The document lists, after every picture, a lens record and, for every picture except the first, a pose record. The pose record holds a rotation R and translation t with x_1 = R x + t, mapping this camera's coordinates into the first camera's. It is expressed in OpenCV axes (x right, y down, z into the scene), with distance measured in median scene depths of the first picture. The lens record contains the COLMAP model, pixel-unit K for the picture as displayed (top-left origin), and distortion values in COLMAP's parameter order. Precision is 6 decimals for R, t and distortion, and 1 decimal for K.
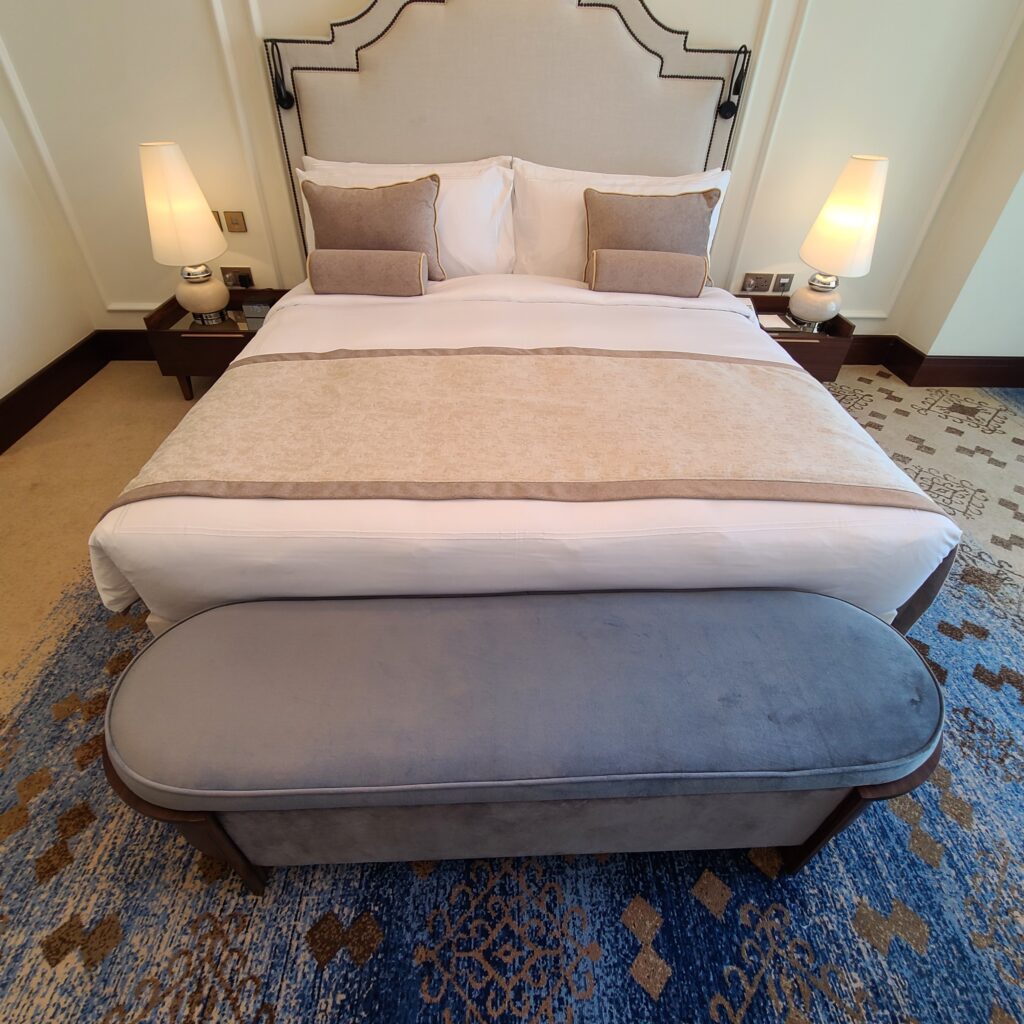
lens RADIAL K [[555.1, 0, 510.8], [0, 555.1, 517.0], [0, 0, 1]] dist [0.005190, -0.005266]
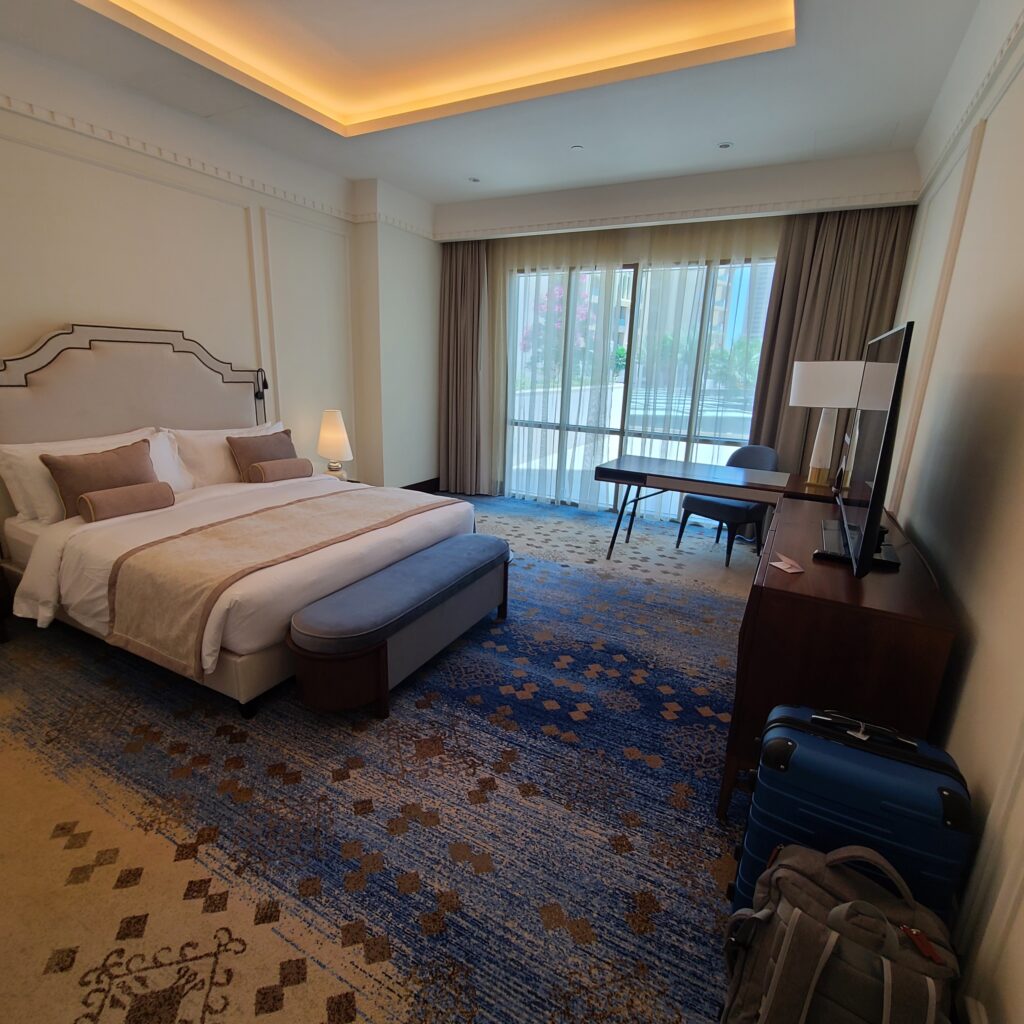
lens RADIAL K [[555.1, 0, 510.5], [0, 555.1, 512.2], [0, 0, 1]] dist [0.005190, -0.005266]
pose [[0.485225, -0.230193, 0.843545, -1.261919], [0.539729, 0.837853, -0.081823, 0.312530], [-0.687932, 0.494988, 0.530789, -0.568978]]
